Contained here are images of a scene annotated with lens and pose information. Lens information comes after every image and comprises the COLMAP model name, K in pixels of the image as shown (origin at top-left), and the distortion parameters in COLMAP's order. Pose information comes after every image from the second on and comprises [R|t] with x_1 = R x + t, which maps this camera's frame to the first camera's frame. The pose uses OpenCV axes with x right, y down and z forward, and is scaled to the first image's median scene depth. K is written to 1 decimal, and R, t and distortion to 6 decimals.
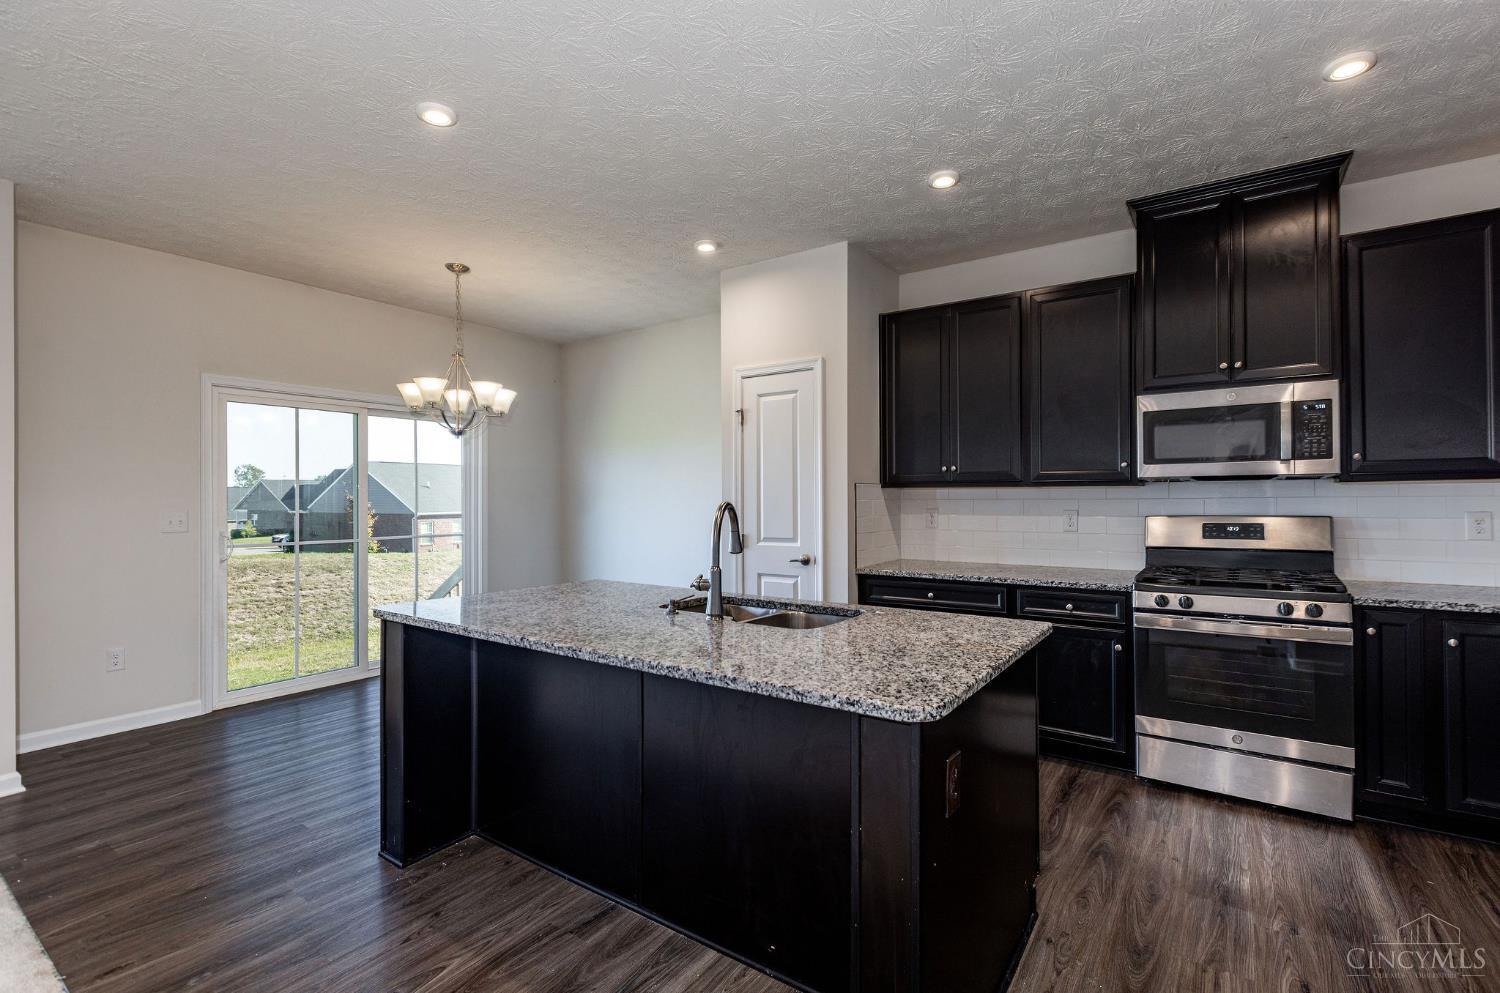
lens RADIAL K [[675.4, 0, 756.2], [0, 675.4, 494.2], [0, 0, 1]] dist [0.002842, -0.001223]
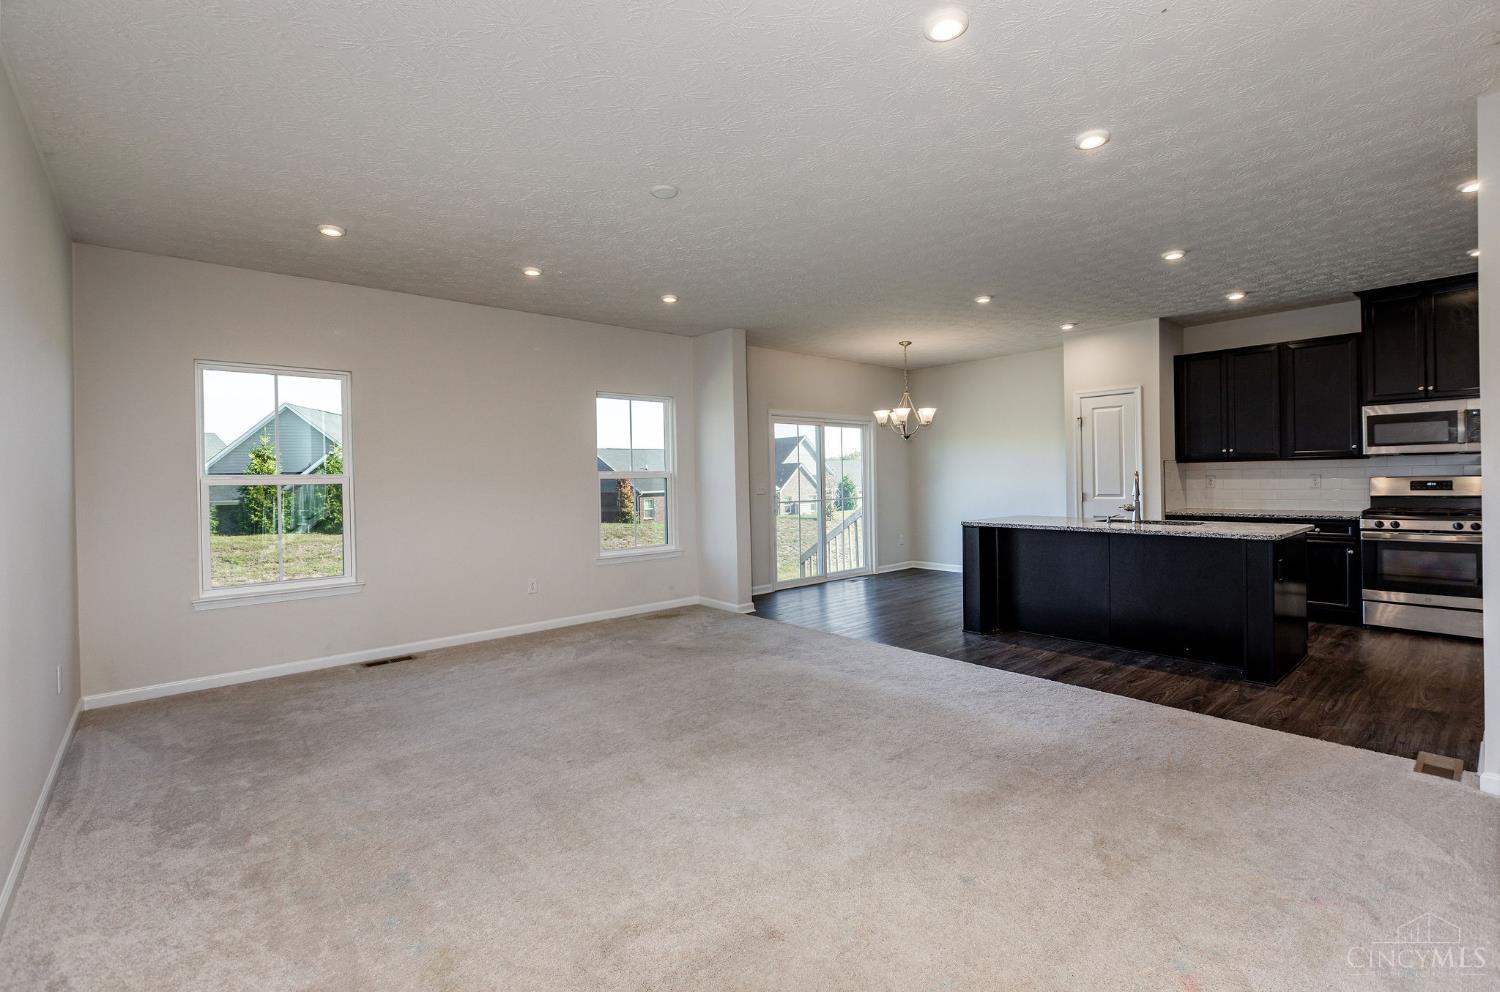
lens RADIAL K [[675.4, 0, 755.1], [0, 675.4, 477.9], [0, 0, 1]] dist [0.002842, -0.001223]
pose [[0.971316, -0.015605, -0.237278, -0.529402], [0.017769, 0.999818, 0.006983, -0.004869], [0.237126, -0.010999, 0.971417, -1.035841]]
